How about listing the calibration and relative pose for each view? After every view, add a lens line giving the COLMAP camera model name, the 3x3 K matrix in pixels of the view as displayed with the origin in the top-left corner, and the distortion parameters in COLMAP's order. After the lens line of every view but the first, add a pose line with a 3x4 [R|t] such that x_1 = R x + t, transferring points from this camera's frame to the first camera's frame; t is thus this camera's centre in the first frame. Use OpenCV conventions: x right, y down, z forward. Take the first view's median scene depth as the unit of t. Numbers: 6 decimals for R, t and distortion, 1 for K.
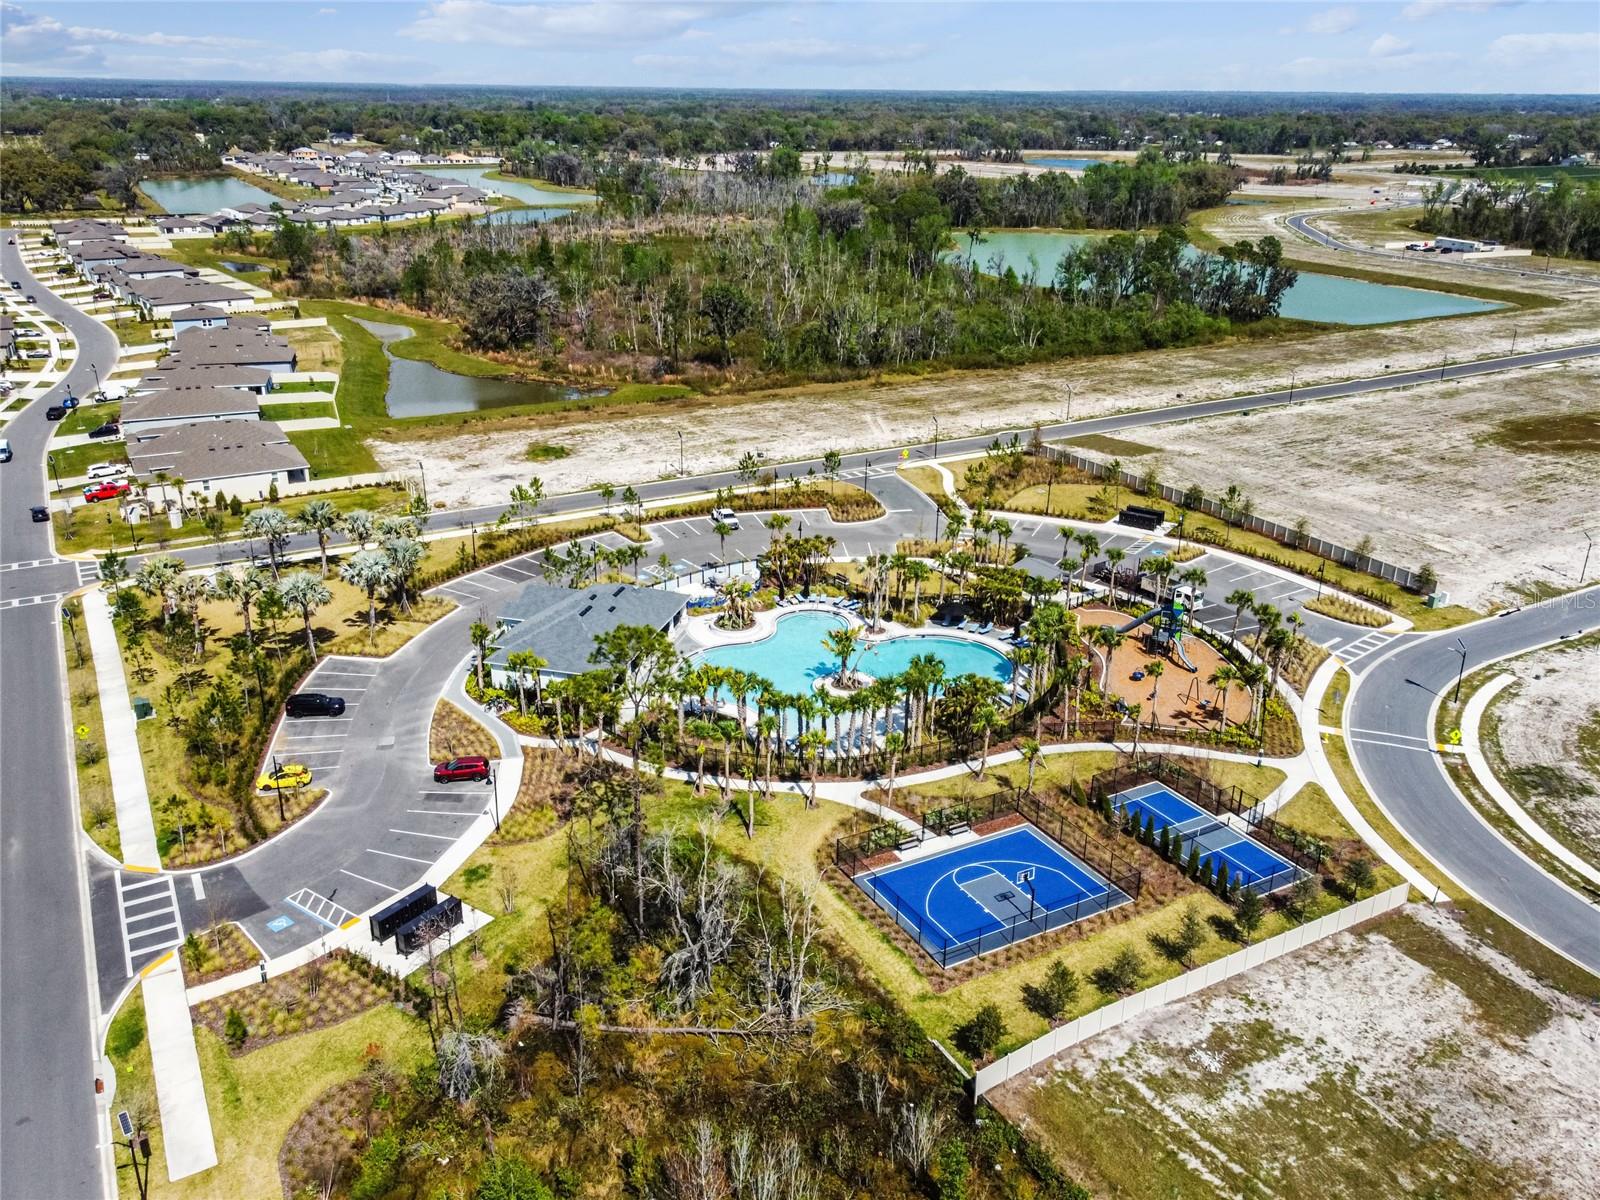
lens RADIAL K [[1277.7, 0, 800.0], [0, 1277.7, 600.0], [0, 0, 1]] dist [0.009418, 0.000680]
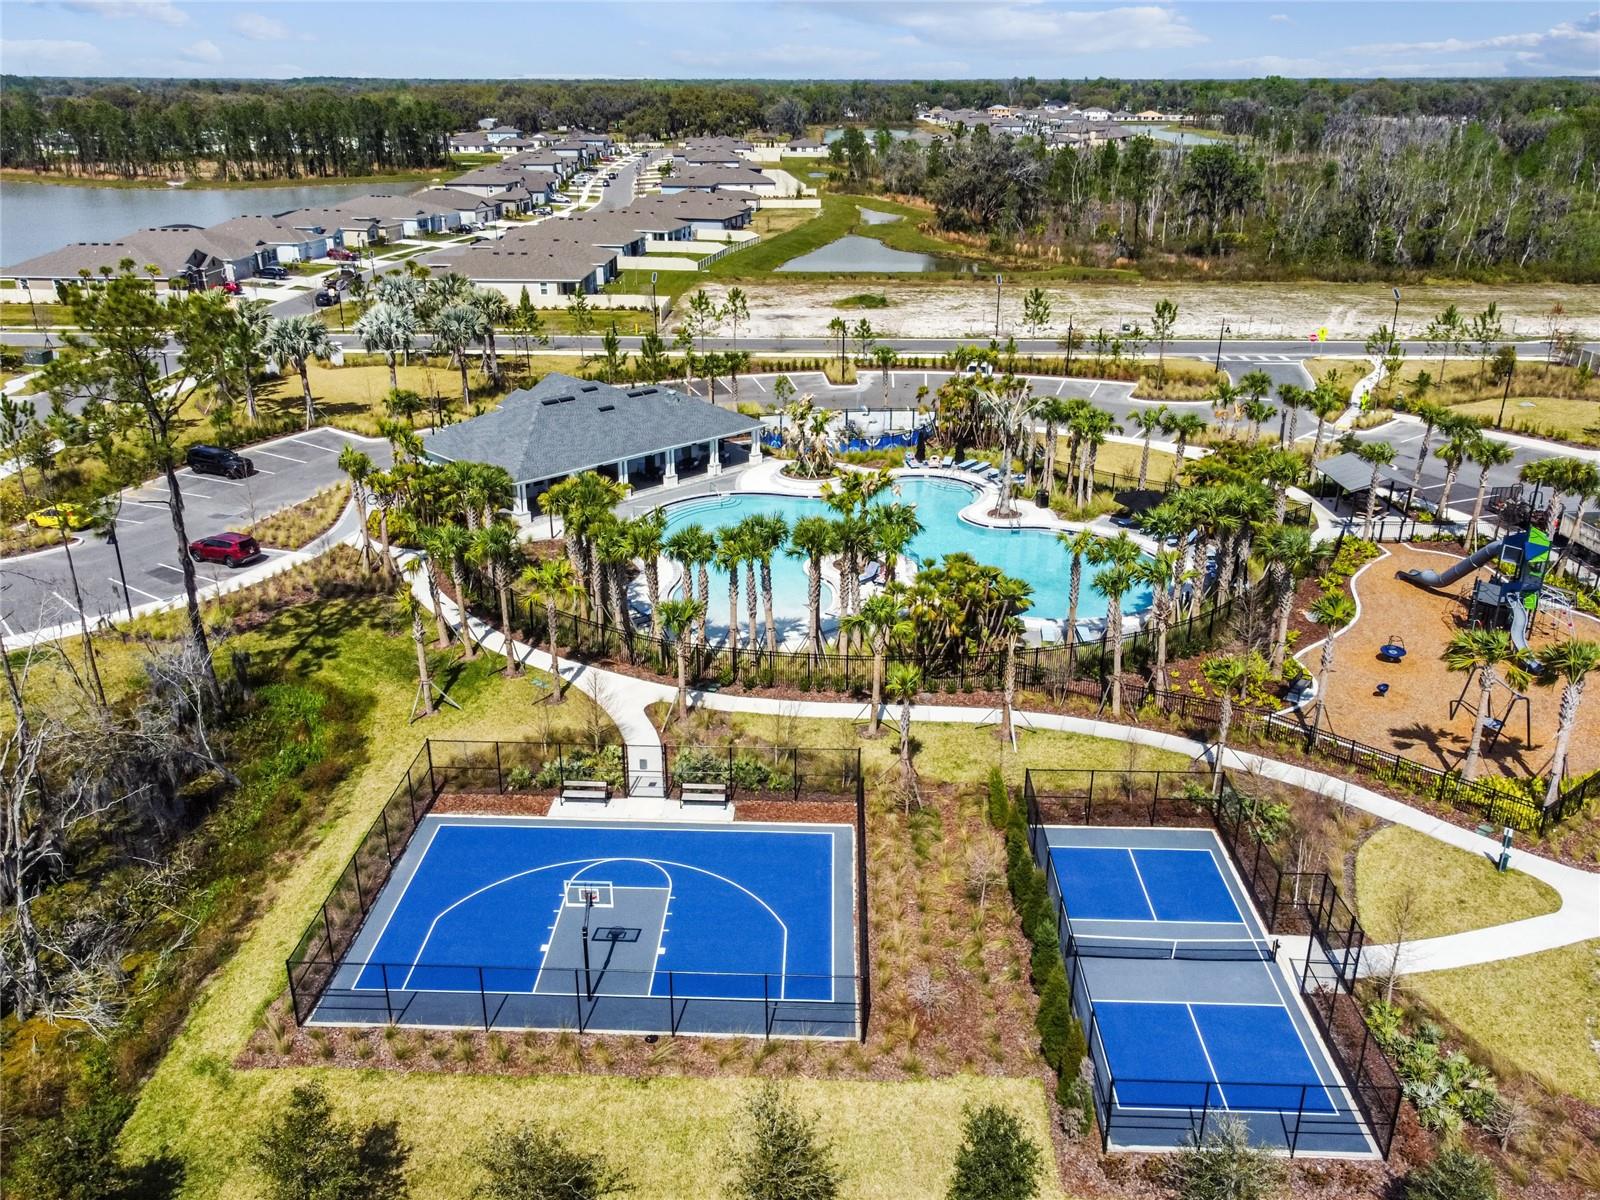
lens RADIAL K [[1276.5, 0, 800.0], [0, 1276.5, 600.0], [0, 0, 1]] dist [0.005898, 0.007902]
pose [[0.855736, 0.183435, -0.483806, 0.268239], [-0.181098, 0.982087, 0.052039, 0.048594], [0.484685, 0.043085, 0.873627, 0.398200]]
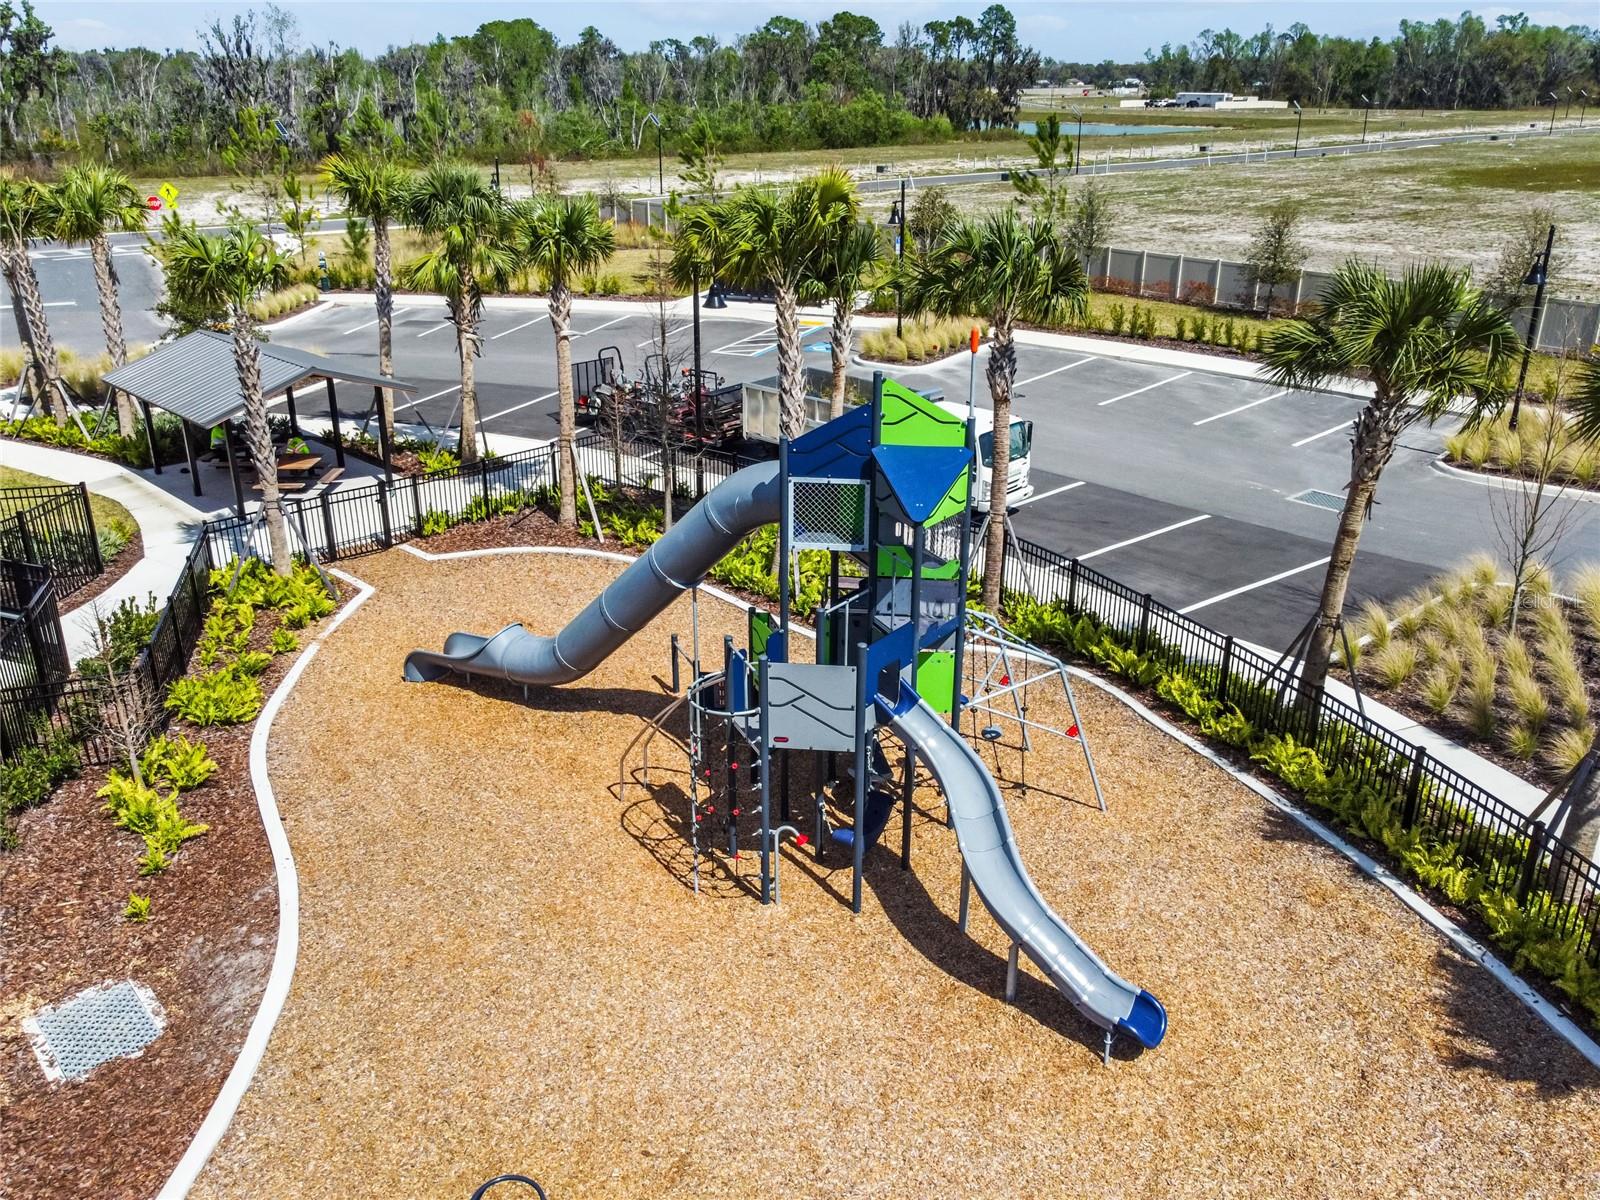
lens RADIAL K [[1304.3, 0, 800.0], [0, 1304.3, 600.0], [0, 0, 1]] dist [0.006898, 0.001706]
pose [[0.976006, -0.089117, 0.198670, 0.237652], [0.088027, 0.996015, 0.014329, 0.016195], [-0.199155, 0.003504, 0.979962, 0.809208]]
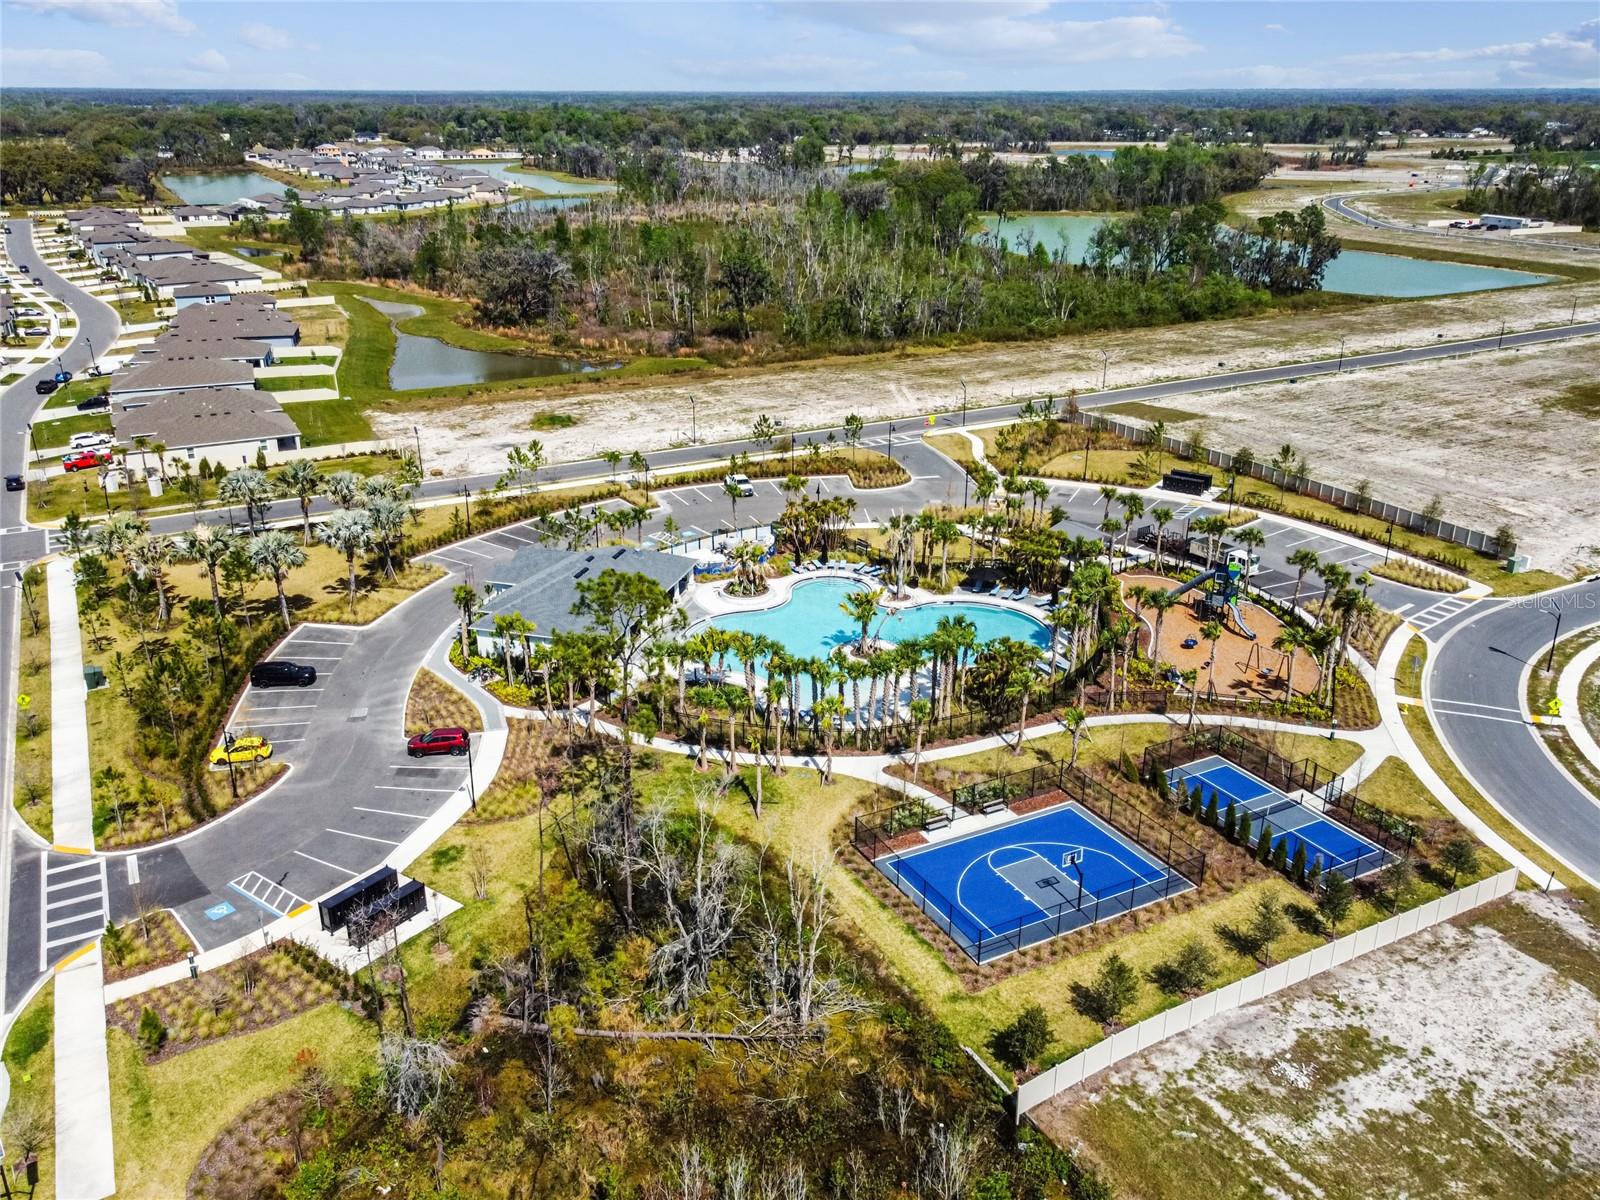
lens RADIAL K [[1276.5, 0, 800.0], [0, 1276.5, 600.0], [0, 0, 1]] dist [0.005898, 0.007902]
pose [[0.999780, -0.002454, -0.020822, 0.006421], [0.002436, 0.999997, -0.000877, 0.025394], [0.020824, 0.000826, 0.999783, 0.080640]]
